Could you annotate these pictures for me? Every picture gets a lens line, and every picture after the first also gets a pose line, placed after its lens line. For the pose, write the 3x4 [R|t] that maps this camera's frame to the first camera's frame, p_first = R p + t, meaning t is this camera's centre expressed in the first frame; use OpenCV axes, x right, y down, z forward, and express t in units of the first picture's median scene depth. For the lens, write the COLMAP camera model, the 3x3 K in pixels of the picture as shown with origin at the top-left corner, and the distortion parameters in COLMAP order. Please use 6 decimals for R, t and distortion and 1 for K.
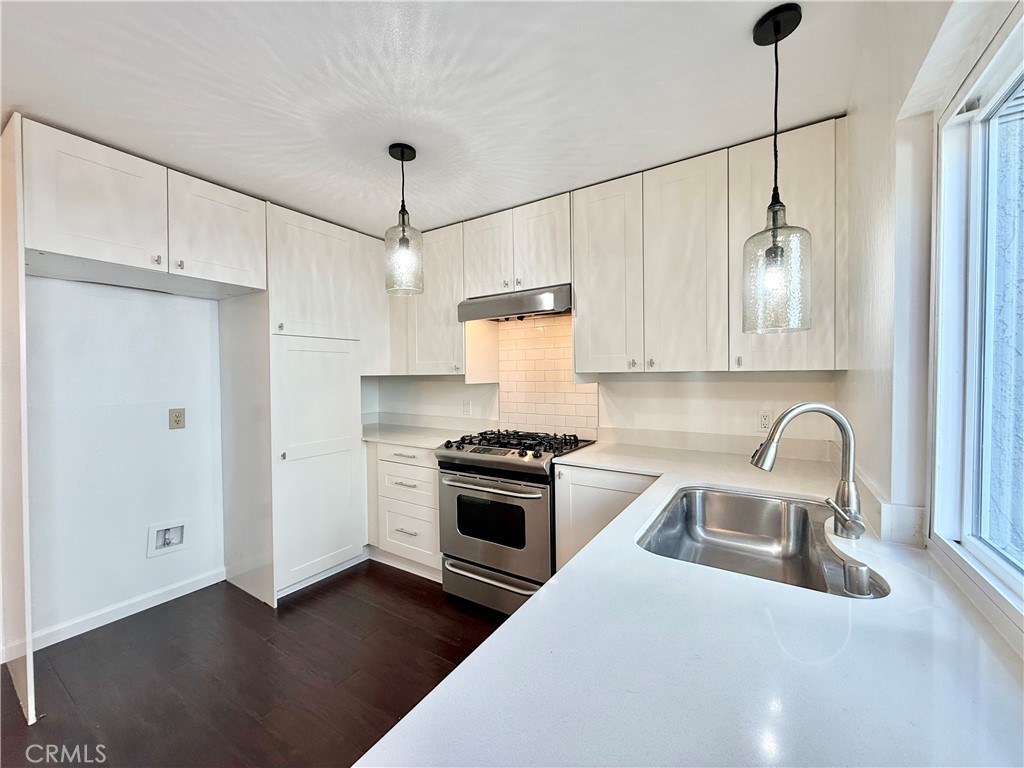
lens RADIAL K [[405.9, 0, 508.5], [0, 405.9, 382.6], [0, 0, 1]] dist [-0.000063, -0.000099]
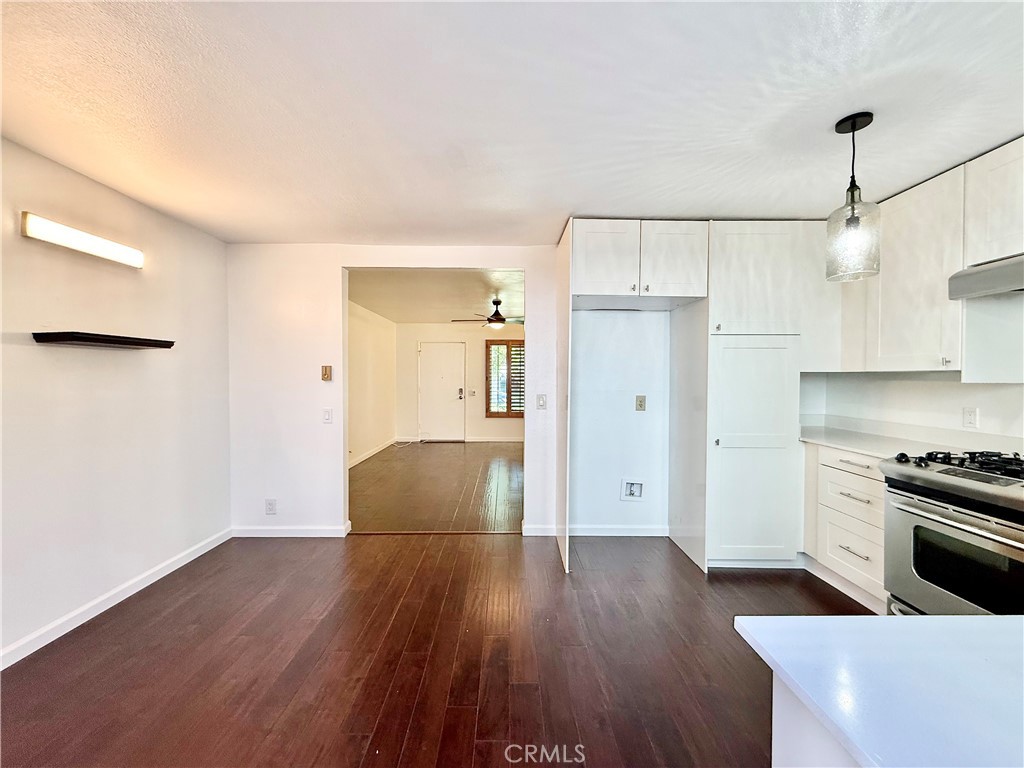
lens RADIAL K [[405.9, 0, 508.5], [0, 405.9, 382.6], [0, 0, 1]] dist [-0.000063, -0.000099]
pose [[0.544666, 0.023573, -0.838322, 0.072526], [-0.025509, 0.999608, 0.011534, 0.017663], [0.838265, 0.015102, 0.545054, -0.104661]]
